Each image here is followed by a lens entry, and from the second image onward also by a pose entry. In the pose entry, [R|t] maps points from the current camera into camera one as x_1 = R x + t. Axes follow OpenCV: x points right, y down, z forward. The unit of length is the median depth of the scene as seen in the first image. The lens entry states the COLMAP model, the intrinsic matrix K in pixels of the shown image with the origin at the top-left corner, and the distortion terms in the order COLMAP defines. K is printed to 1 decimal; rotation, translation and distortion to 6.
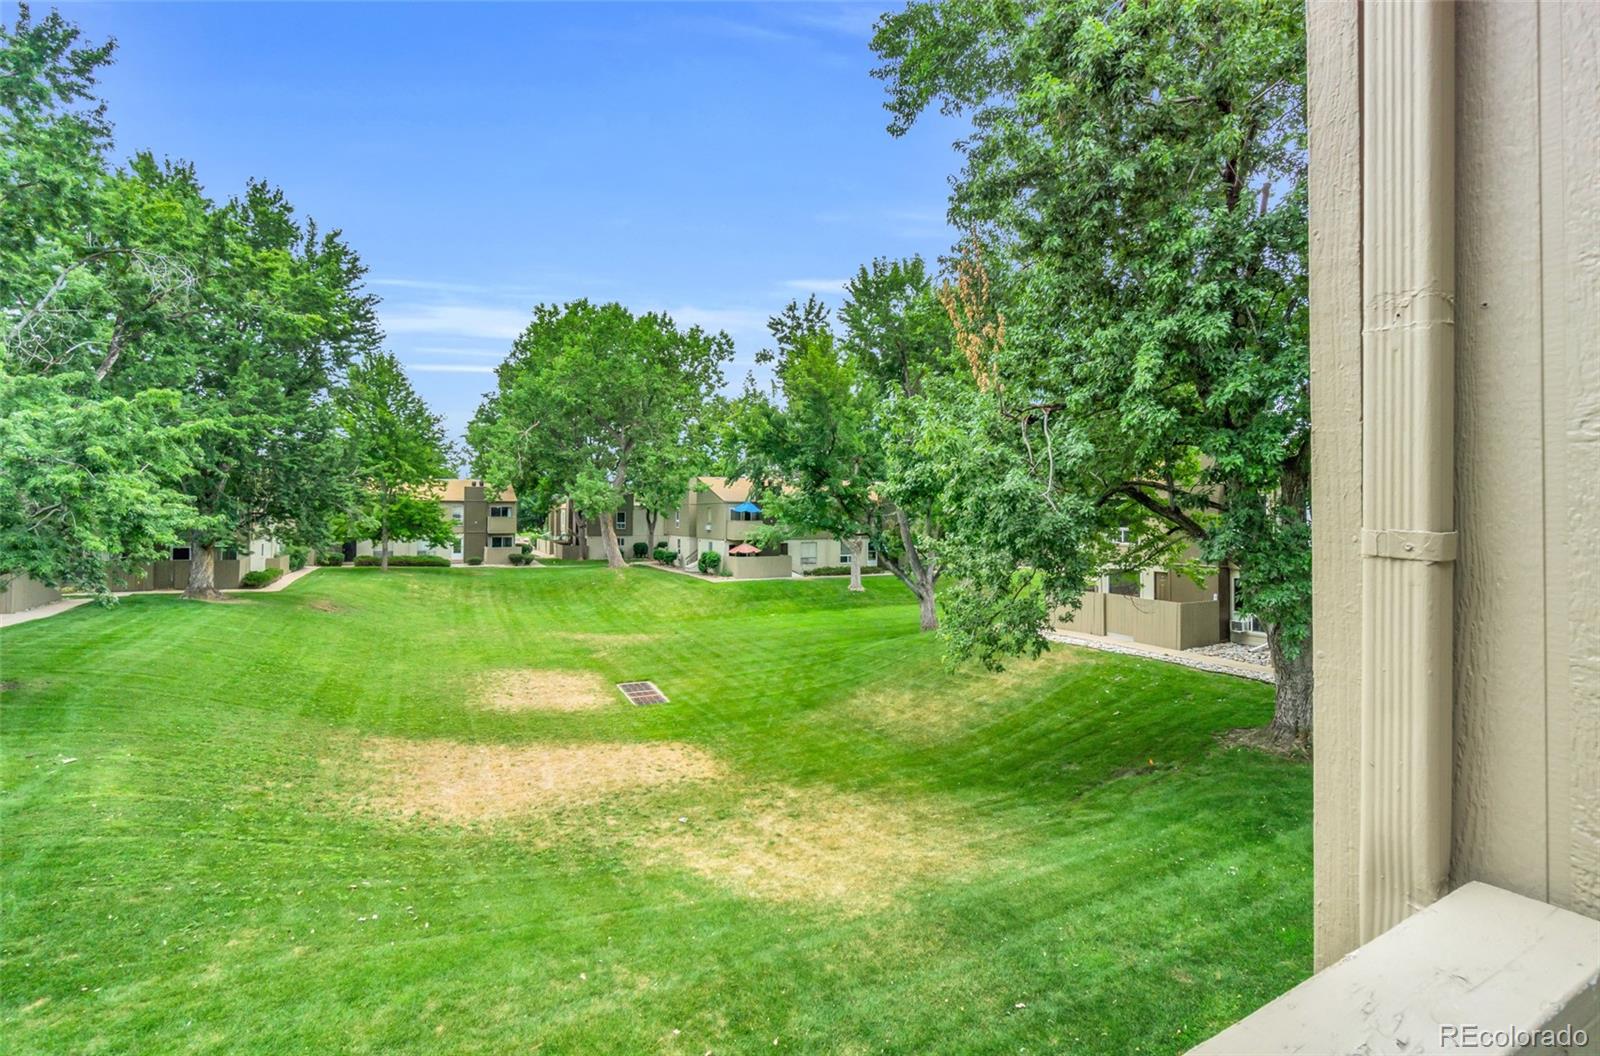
lens RADIAL K [[706.1, 0, 793.7], [0, 706.1, 502.7], [0, 0, 1]] dist [-0.001116, 0.000561]
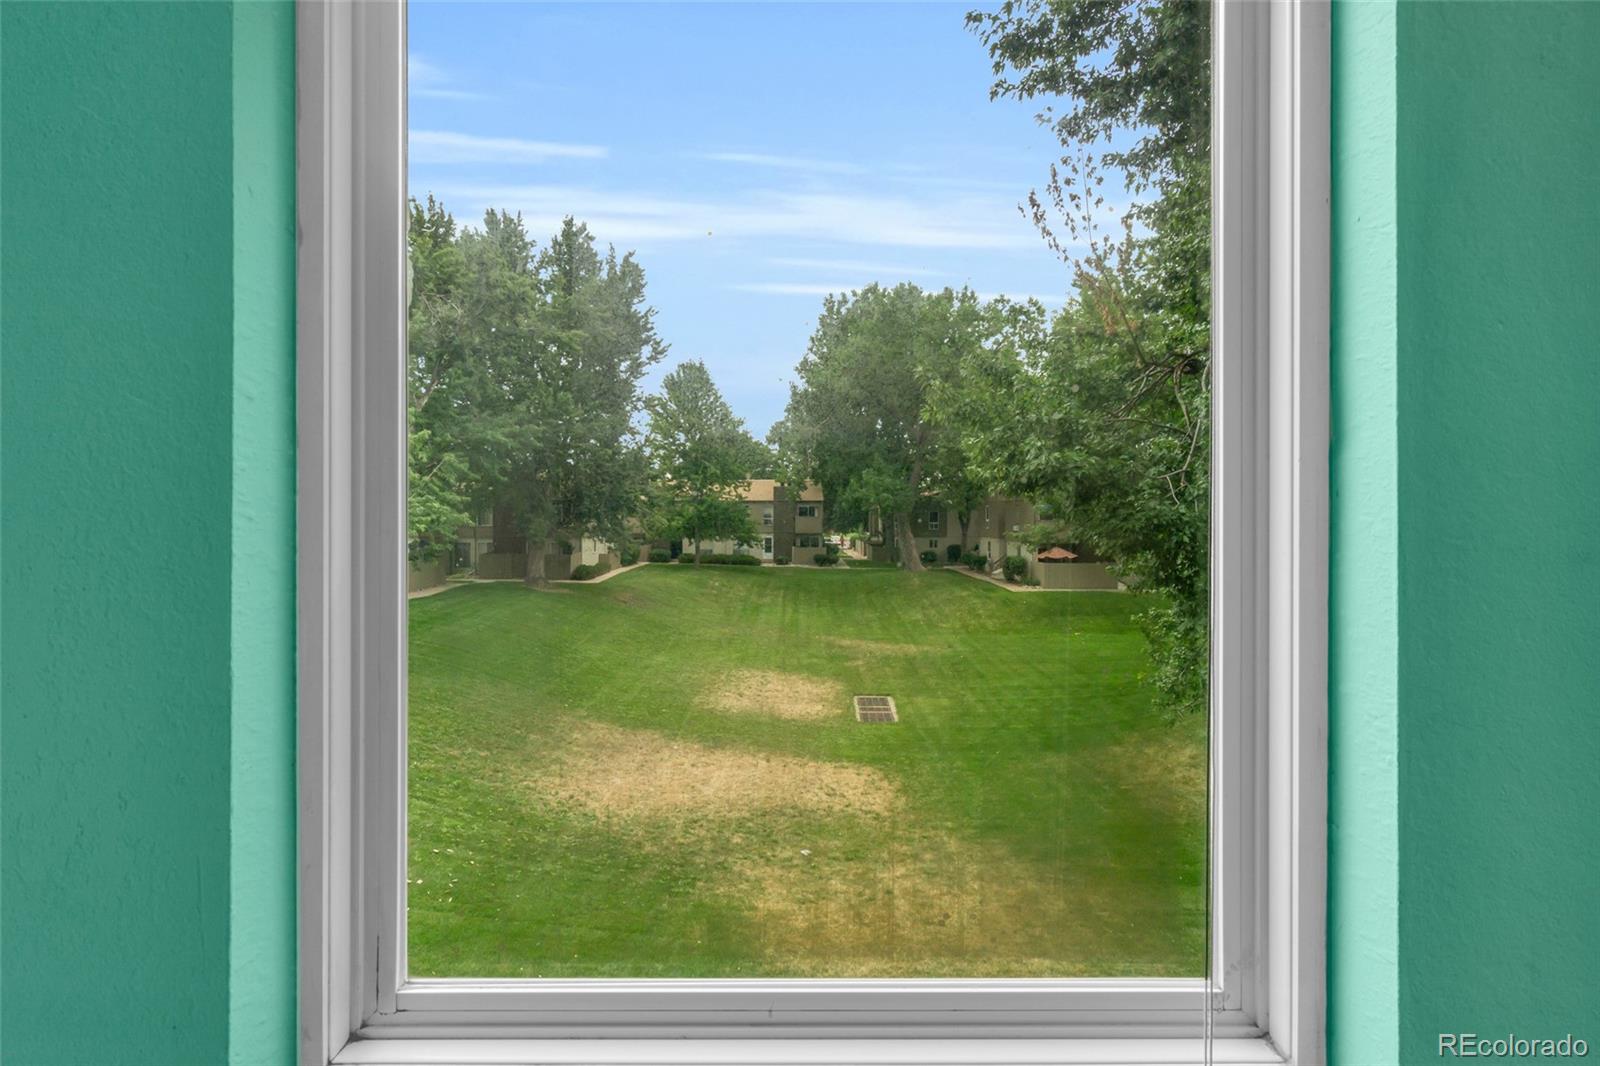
lens RADIAL K [[776.6, 0, 797.9], [0, 776.6, 505.6], [0, 0, 1]] dist [0.013473, -0.000069]
pose [[0.890681, -0.009845, -0.454523, 0.126523], [0.011922, 0.999927, 0.001704, 0.005047], [0.454473, -0.006936, 0.890734, 0.056268]]
